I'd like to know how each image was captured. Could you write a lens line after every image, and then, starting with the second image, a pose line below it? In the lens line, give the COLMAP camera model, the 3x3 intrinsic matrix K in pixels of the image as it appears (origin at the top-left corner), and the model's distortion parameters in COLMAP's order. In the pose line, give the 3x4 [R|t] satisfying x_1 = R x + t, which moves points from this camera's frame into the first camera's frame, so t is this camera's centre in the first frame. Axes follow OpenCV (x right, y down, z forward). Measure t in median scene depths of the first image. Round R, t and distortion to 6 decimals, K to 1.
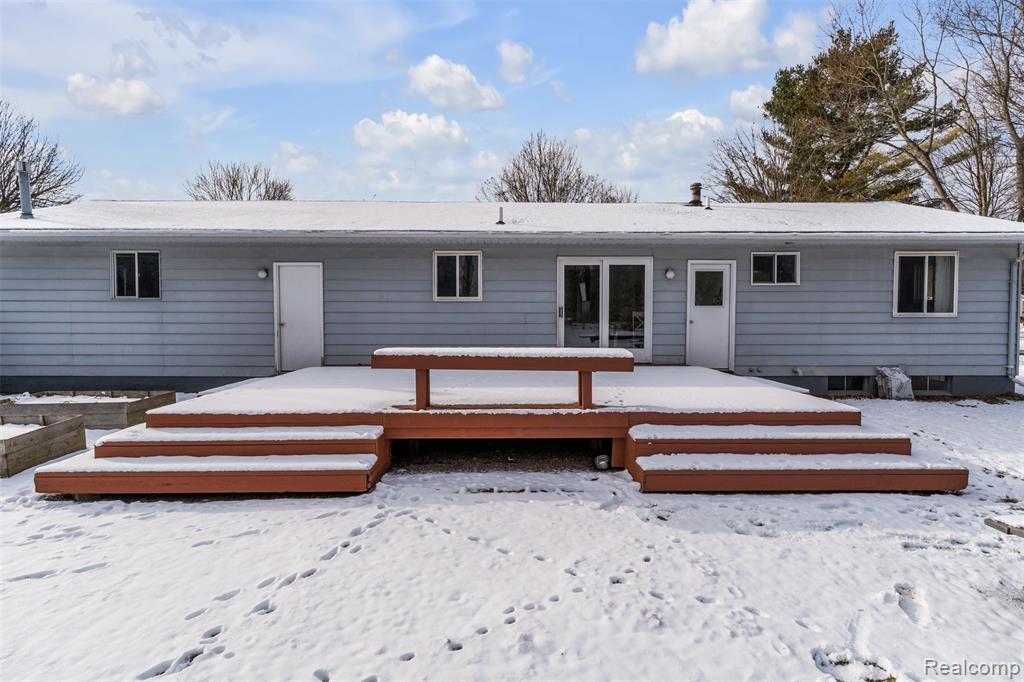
lens RADIAL K [[512.6, 0, 514.3], [0, 512.6, 333.1], [0, 0, 1]] dist [0.002643, -0.009564]
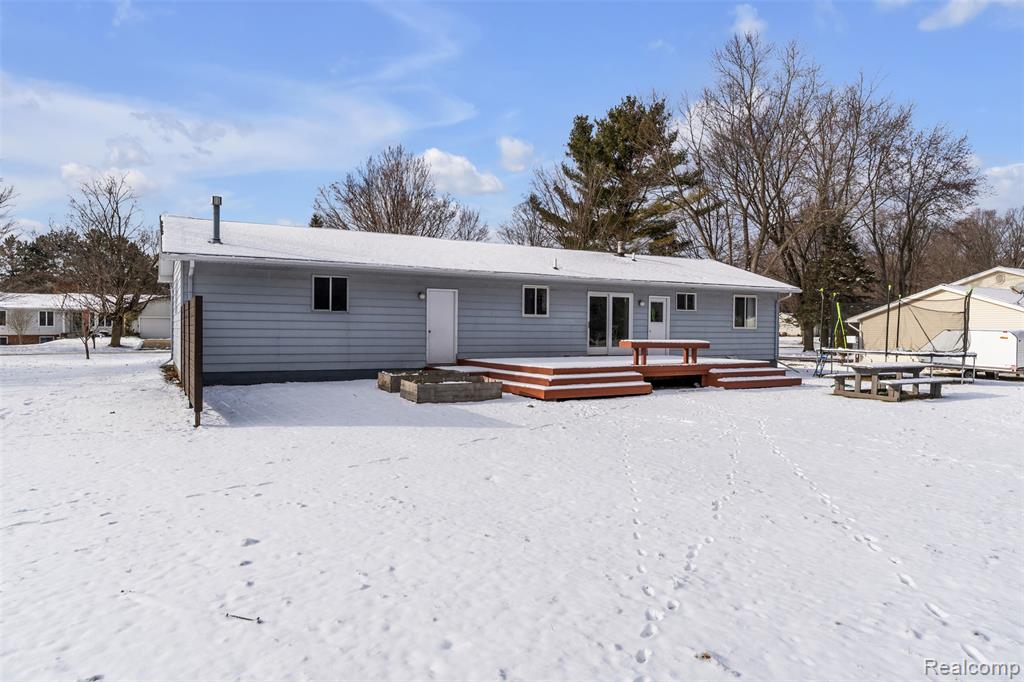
lens RADIAL K [[645.2, 0, 512.0], [0, 645.2, 341.0], [0, 0, 1]] dist [0.022621, 0.000574]
pose [[0.878522, -0.002234, 0.477696, -1.120266], [0.009782, 0.999864, -0.013313, 0.036757], [-0.477601, 0.016369, 0.878424, -0.706614]]
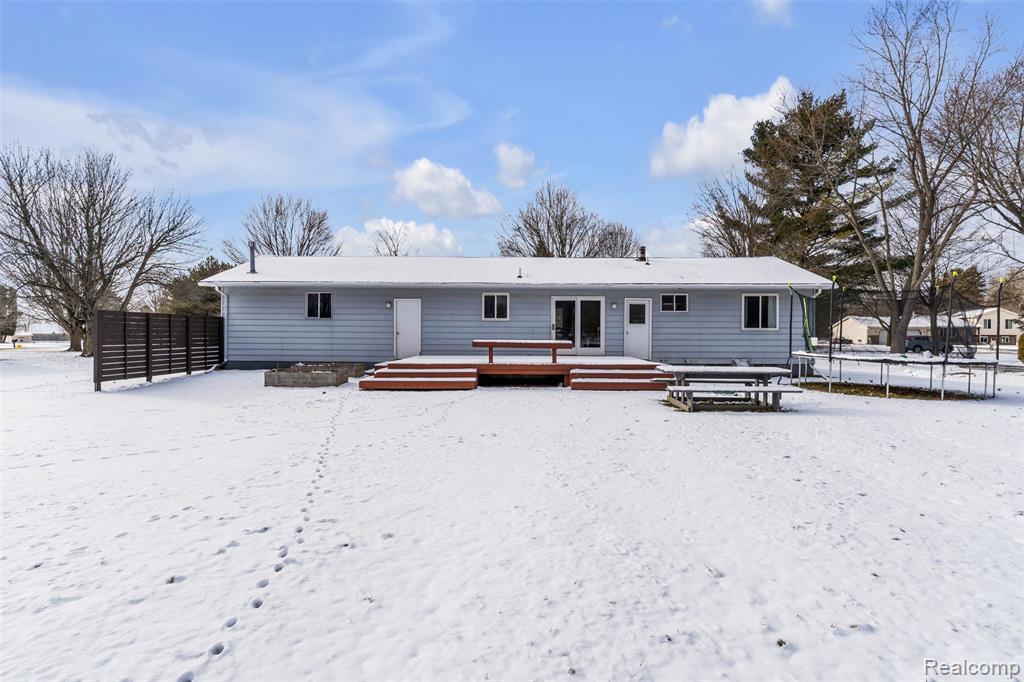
lens RADIAL K [[550.3, 0, 512.0], [0, 550.3, 341.0], [0, 0, 1]] dist [0.000284, 0.000002]
pose [[0.999571, 0.004686, -0.028902, 0.002925], [-0.005319, 0.999747, -0.021865, 0.050991], [0.028792, 0.022009, 0.999343, -0.919566]]
